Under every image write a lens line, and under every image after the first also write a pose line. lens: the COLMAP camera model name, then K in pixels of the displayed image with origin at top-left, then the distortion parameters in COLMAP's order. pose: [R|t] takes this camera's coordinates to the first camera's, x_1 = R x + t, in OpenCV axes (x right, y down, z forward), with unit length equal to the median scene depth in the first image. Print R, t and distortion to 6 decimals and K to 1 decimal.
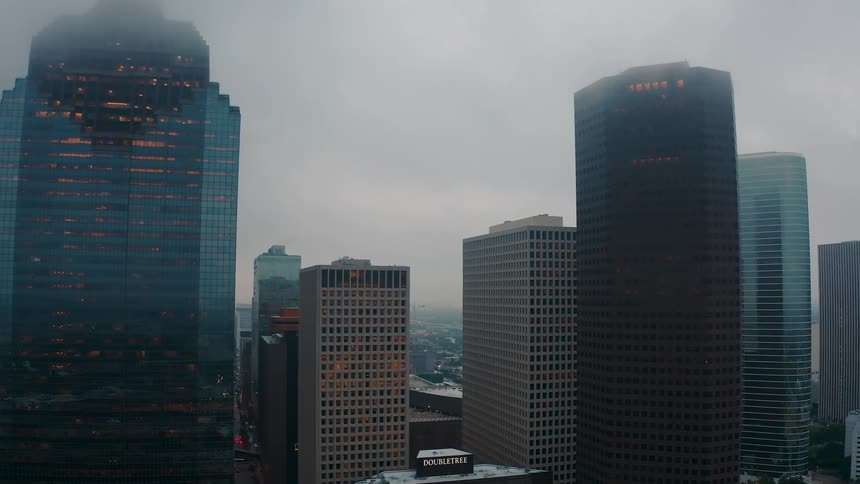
lens RADIAL K [[683.8, 0, 430.0], [0, 683.8, 242.0], [0, 0, 1]] dist [-0.185996, 0.008648]
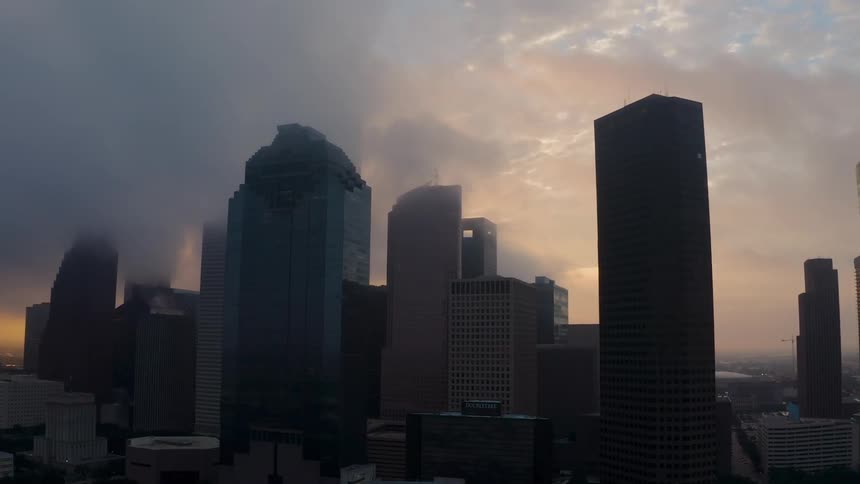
lens RADIAL K [[709.0, 0, 430.0], [0, 709.0, 242.0], [0, 0, 1]] dist [-0.190441, 0.017292]
pose [[0.789259, -0.086330, -0.607962, 0.739572], [0.041269, 0.995287, -0.087754, 0.086391], [0.612672, 0.044171, 0.789102, -0.232268]]
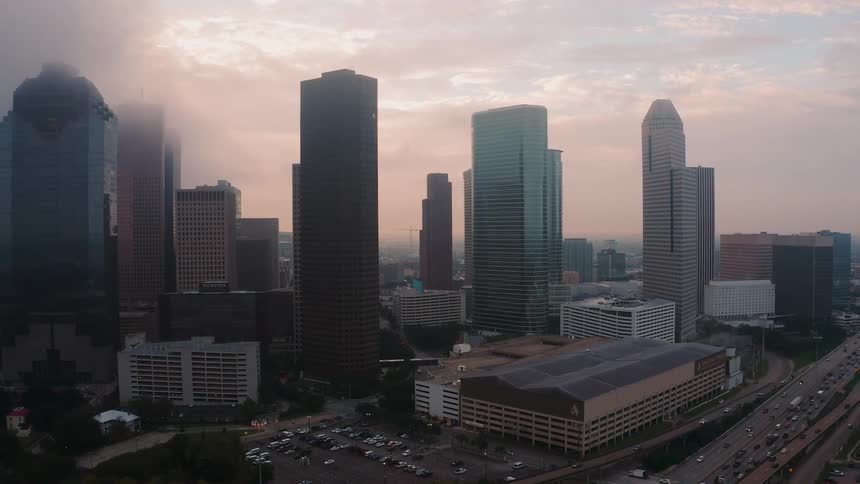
lens RADIAL K [[683.8, 0, 430.0], [0, 683.8, 242.0], [0, 0, 1]] dist [-0.185996, 0.008648]
pose [[0.991755, -0.009024, -0.127828, 0.762626], [0.021160, 0.995356, 0.093908, 0.021521], [0.126387, -0.095839, 0.987340, -0.726488]]
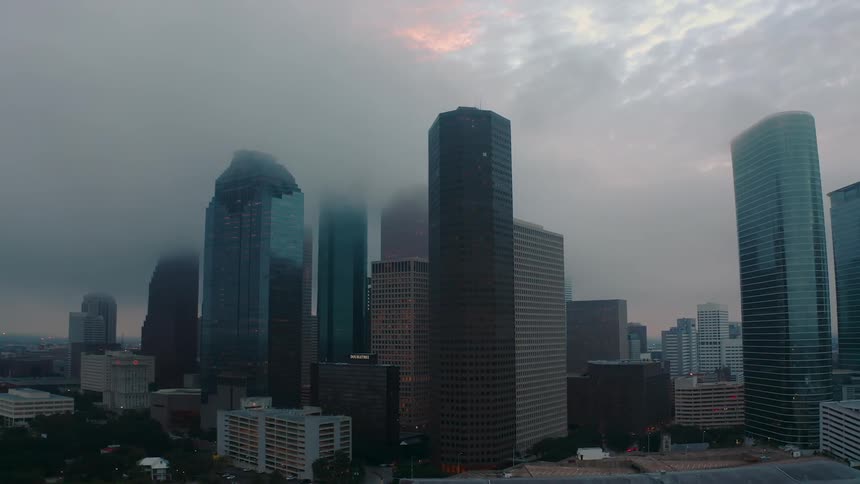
lens RADIAL K [[683.8, 0, 430.0], [0, 683.8, 242.0], [0, 0, 1]] dist [-0.185996, 0.008648]
pose [[0.622371, -0.112120, -0.774650, 1.384200], [0.064341, 0.993666, -0.092127, 0.162492], [0.780073, 0.007496, 0.625643, -0.036409]]
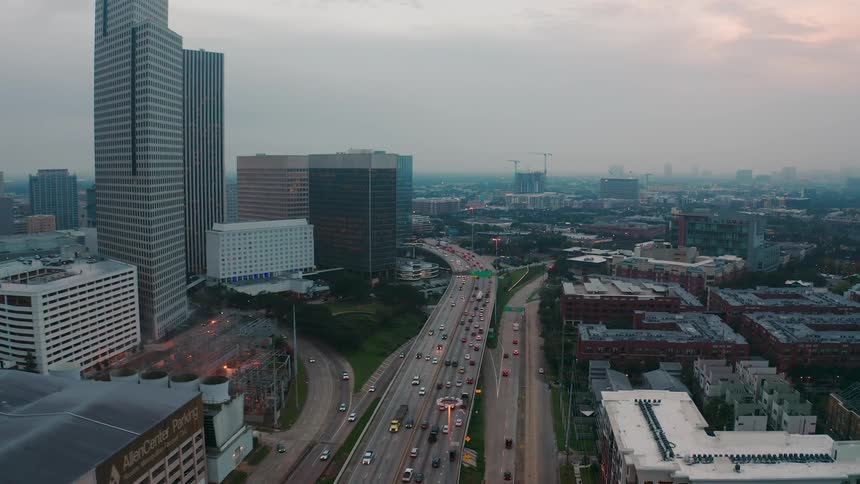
lens RADIAL K [[683.8, 0, 430.0], [0, 683.8, 242.0], [0, 0, 1]] dist [-0.185996, 0.008648]
pose [[0.862867, -0.055431, 0.502383, 1.112314], [-0.039102, 0.983668, 0.175694, 0.159115], [-0.503917, -0.171244, 0.846607, 0.180762]]
